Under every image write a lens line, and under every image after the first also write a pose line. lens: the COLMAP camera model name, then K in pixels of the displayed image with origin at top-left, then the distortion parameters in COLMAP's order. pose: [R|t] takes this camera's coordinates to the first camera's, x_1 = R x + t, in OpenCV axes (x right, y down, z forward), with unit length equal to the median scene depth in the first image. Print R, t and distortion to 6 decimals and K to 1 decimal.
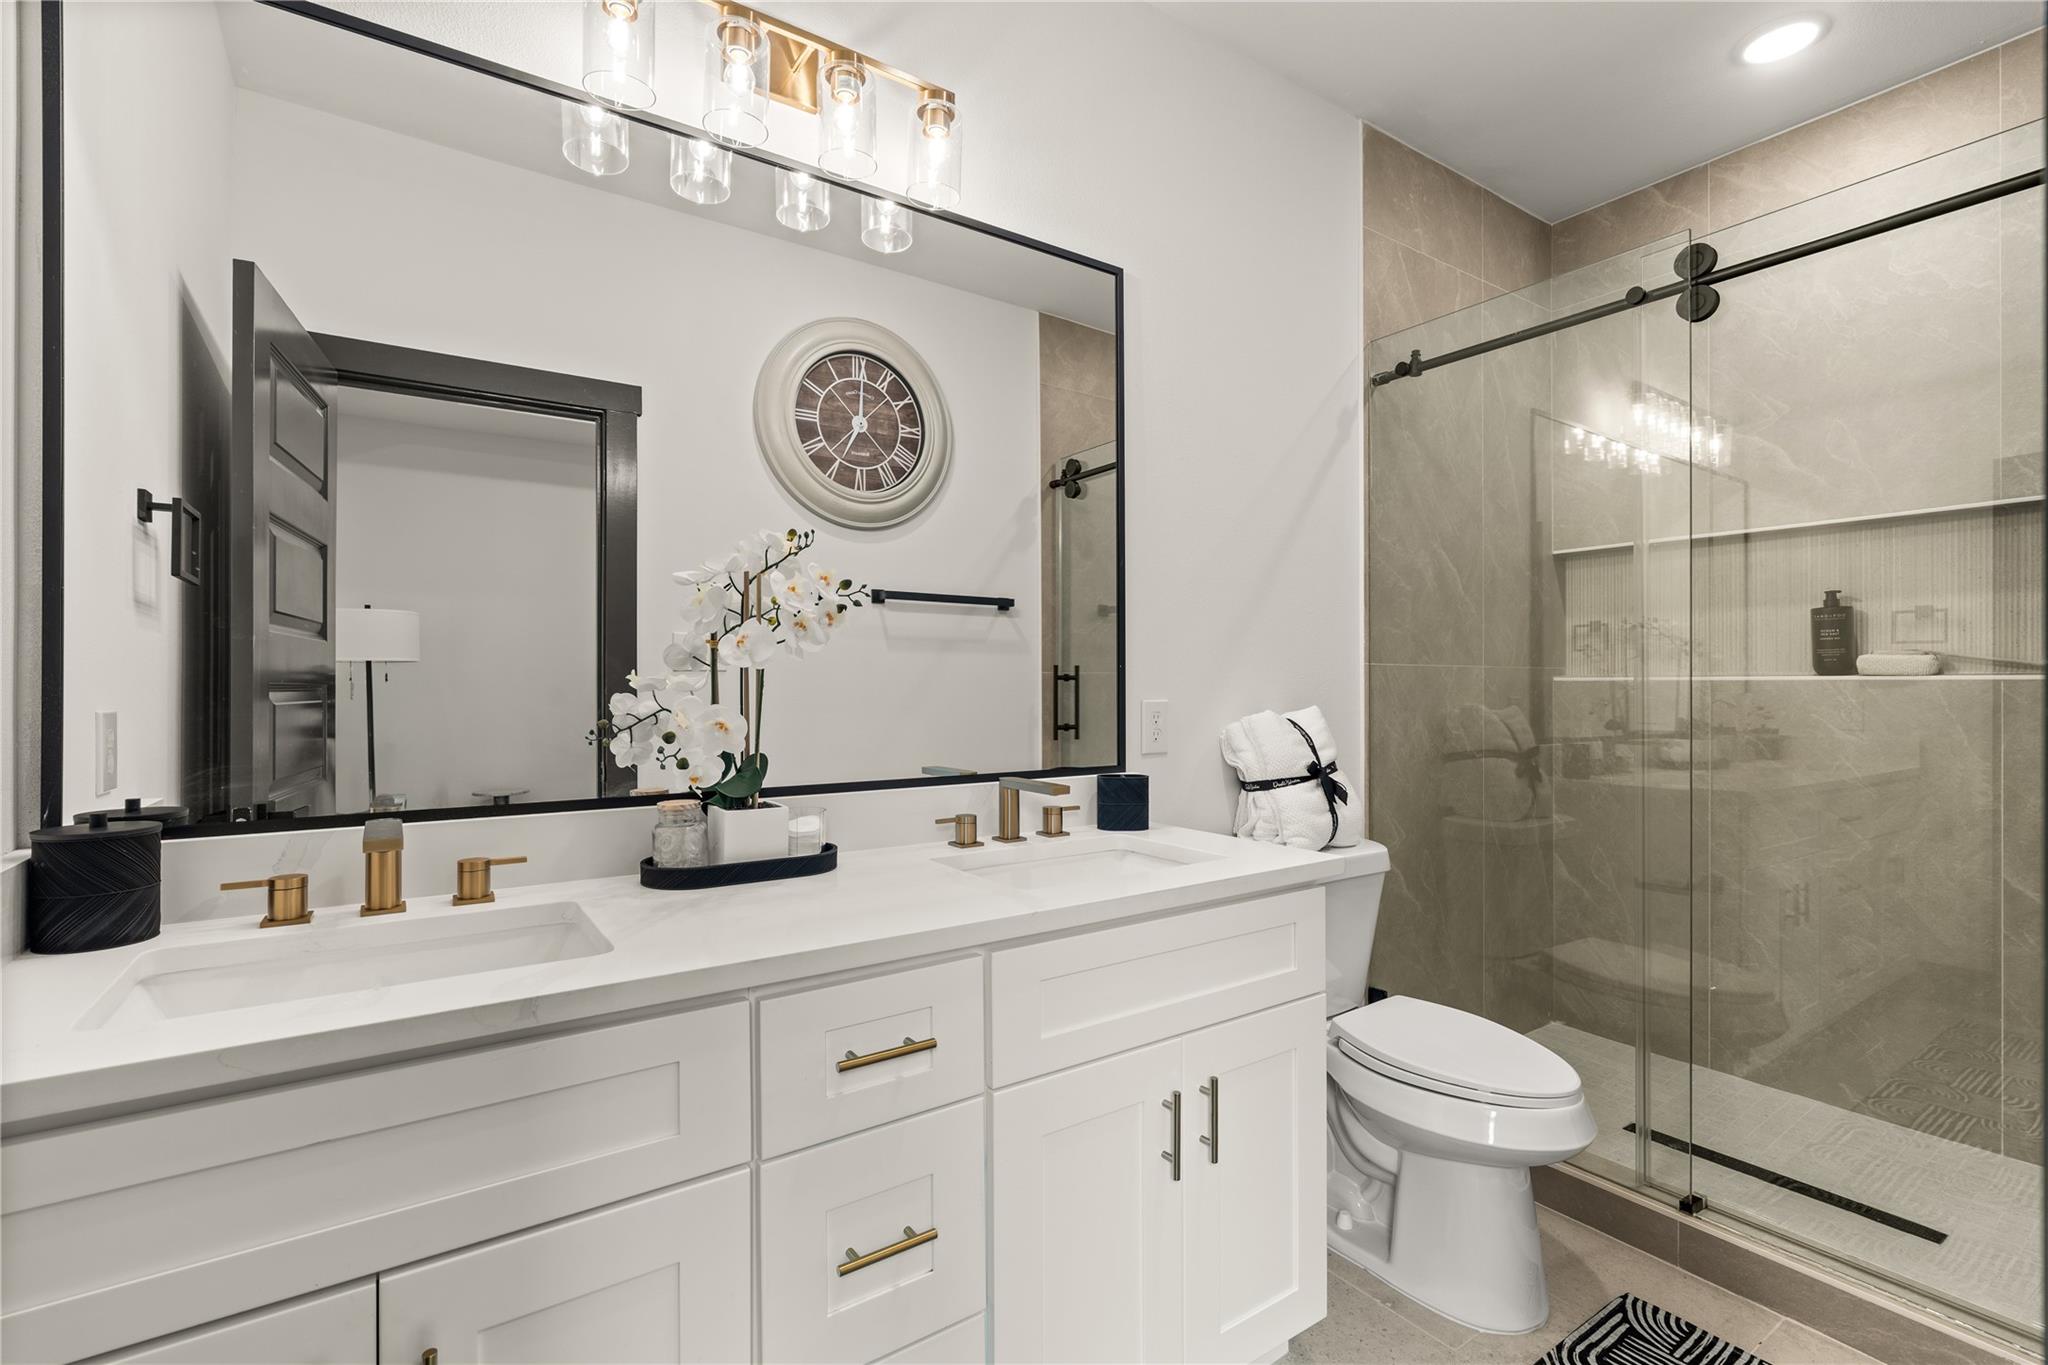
lens RADIAL K [[919.2, 0, 1024.1], [0, 919.2, 681.8], [0, 0, 1]] dist [-0.008169, 0.002126]
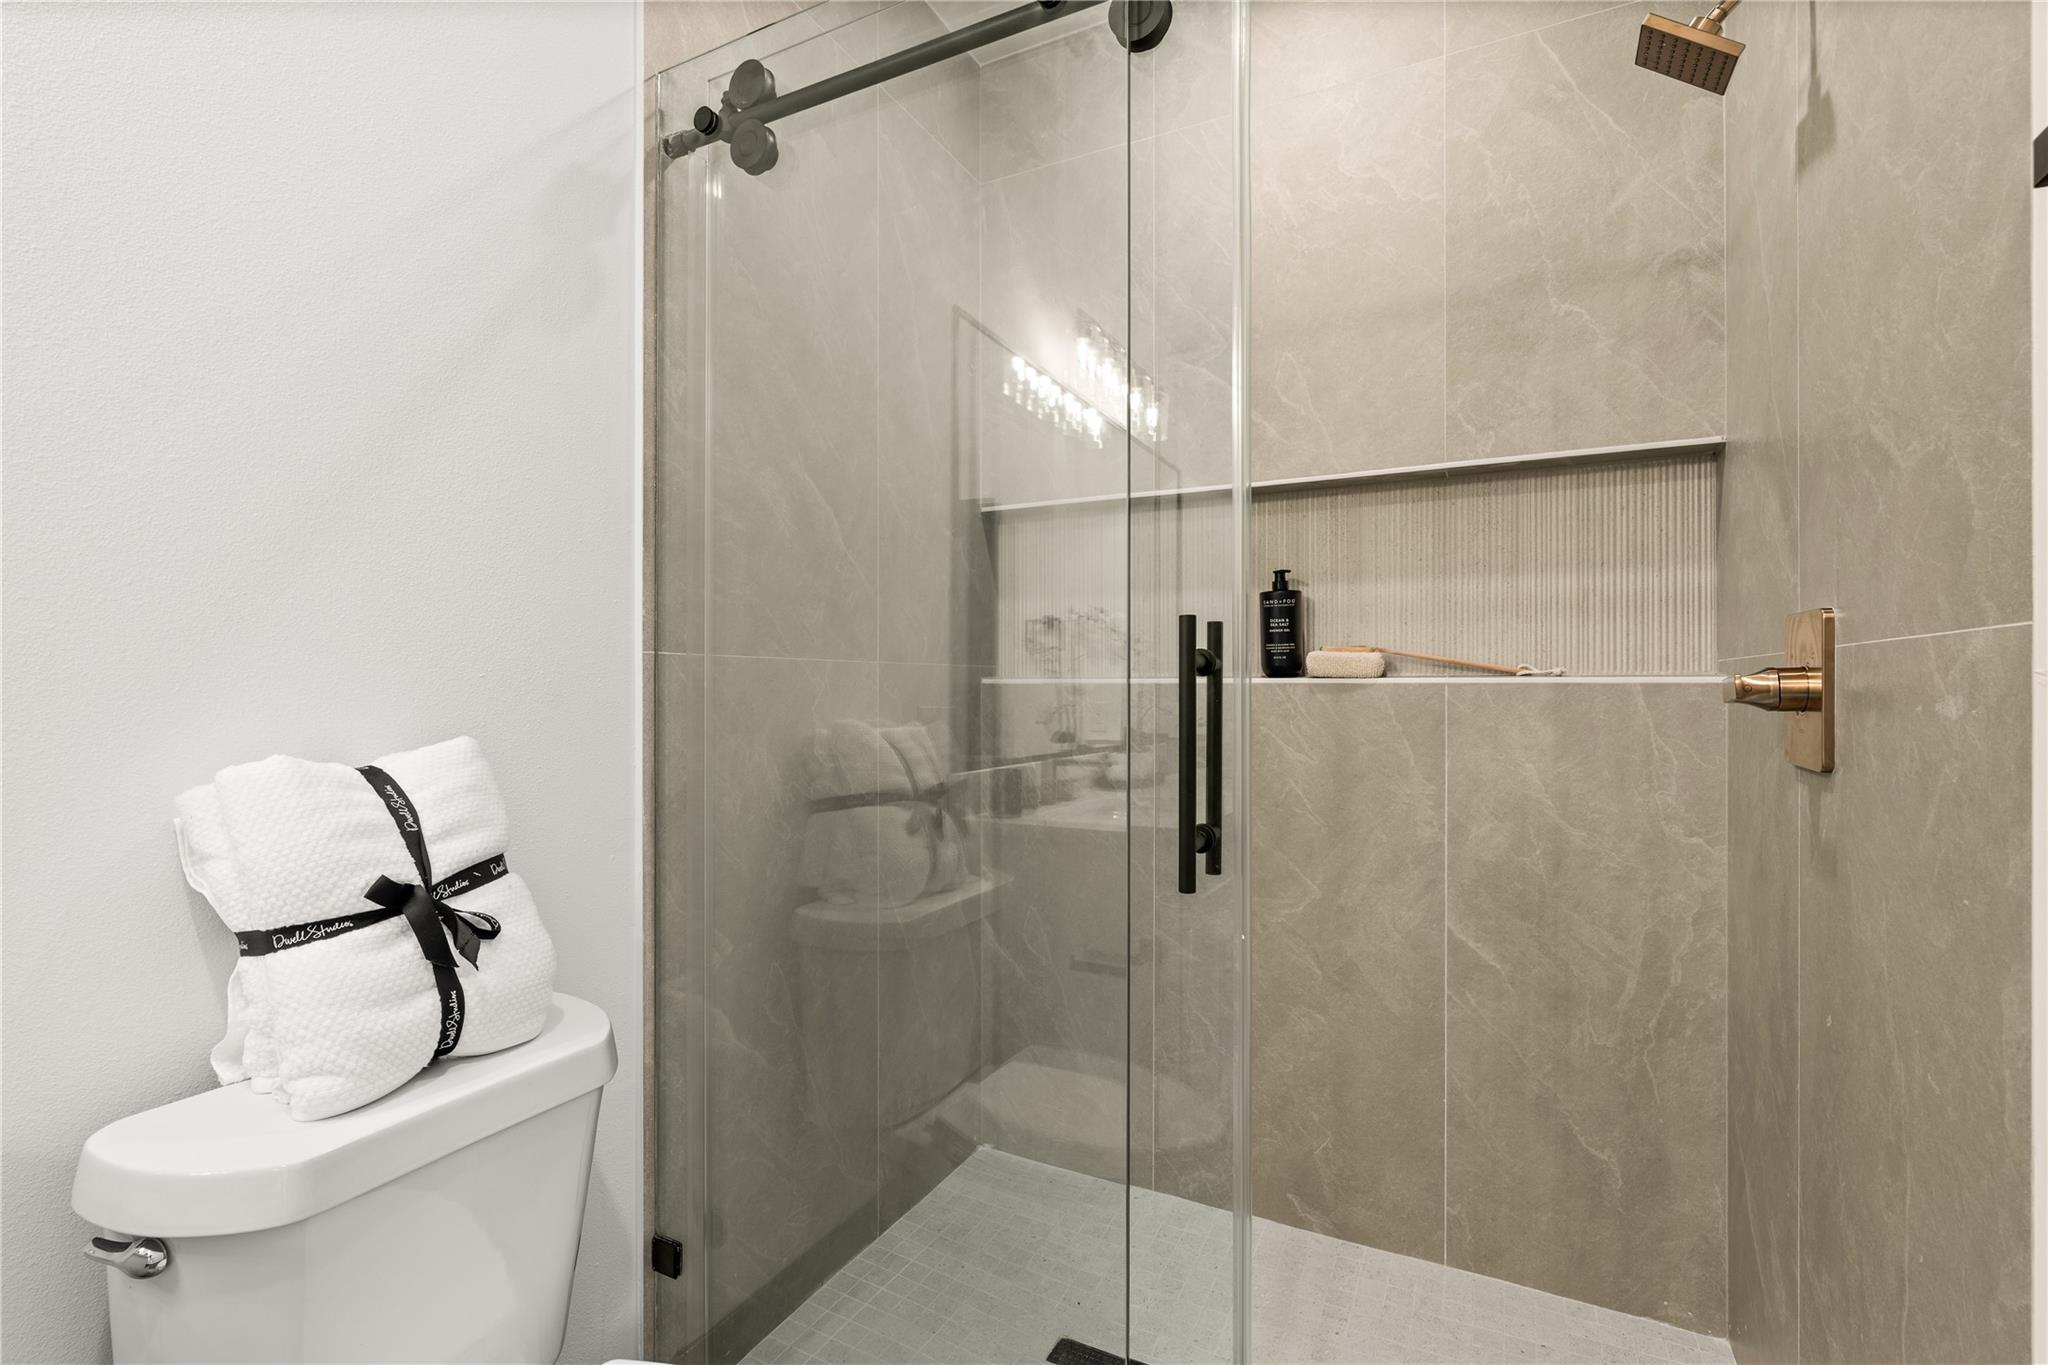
lens RADIAL K [[919.2, 0, 1024.1], [0, 919.2, 681.8], [0, 0, 1]] dist [-0.008169, 0.002126]
pose [[0.876104, 0.002510, 0.482115, 0.292782], [-0.001565, 0.999996, -0.002364, -0.000983], [-0.482119, 0.001317, 0.876105, 0.392774]]
